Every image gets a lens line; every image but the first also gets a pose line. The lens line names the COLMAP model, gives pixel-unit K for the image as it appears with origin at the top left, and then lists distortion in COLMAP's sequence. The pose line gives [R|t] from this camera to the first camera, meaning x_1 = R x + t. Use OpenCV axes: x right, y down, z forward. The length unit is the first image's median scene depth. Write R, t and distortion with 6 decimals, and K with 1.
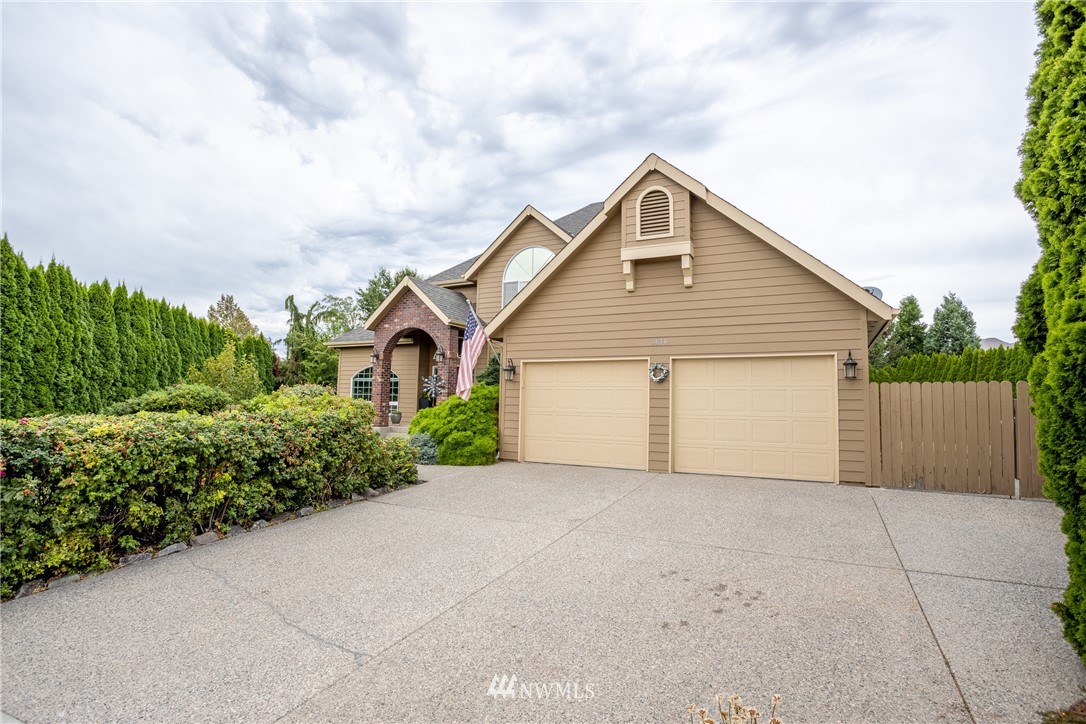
lens RADIAL K [[542.6, 0, 543.0], [0, 542.6, 362.0], [0, 0, 1]] dist [-0.042187, 0.000270]
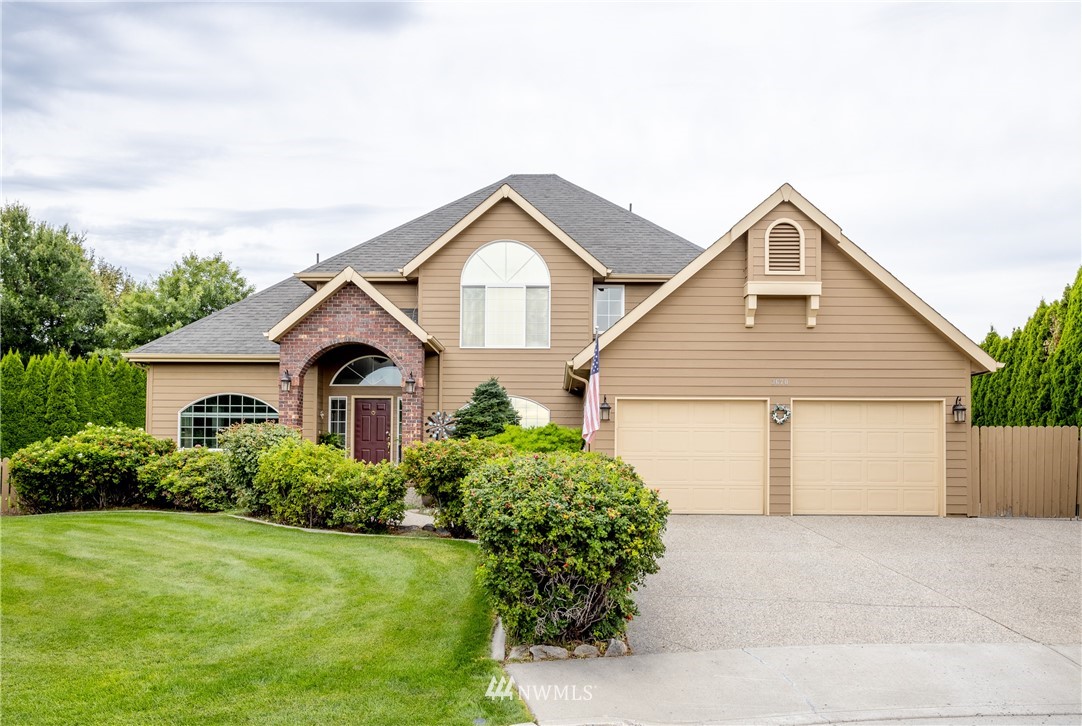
lens RADIAL K [[929.1, 0, 535.8], [0, 929.1, 451.5], [0, 0, 1]] dist [0.030825, -0.000131]
pose [[0.891502, -0.004992, 0.452990, -0.932751], [-0.026381, 0.997670, 0.062915, -0.006985], [-0.452249, -0.068039, 0.889293, -0.294746]]
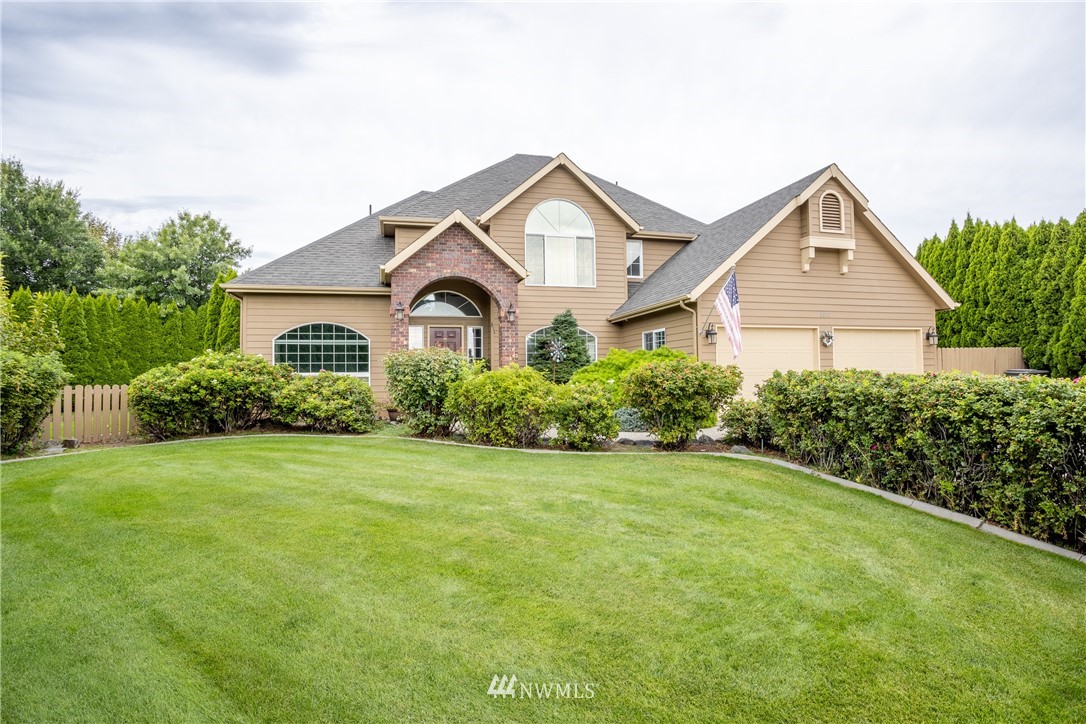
lens RADIAL K [[611.1, 0, 543.0], [0, 611.1, 362.0], [0, 0, 1]] dist [-0.059107, 0.040994]
pose [[0.720589, -0.008172, 0.693314, -1.245682], [-0.028328, 0.998749, 0.041214, 0.033776], [-0.692784, -0.049339, 0.719456, 0.435554]]
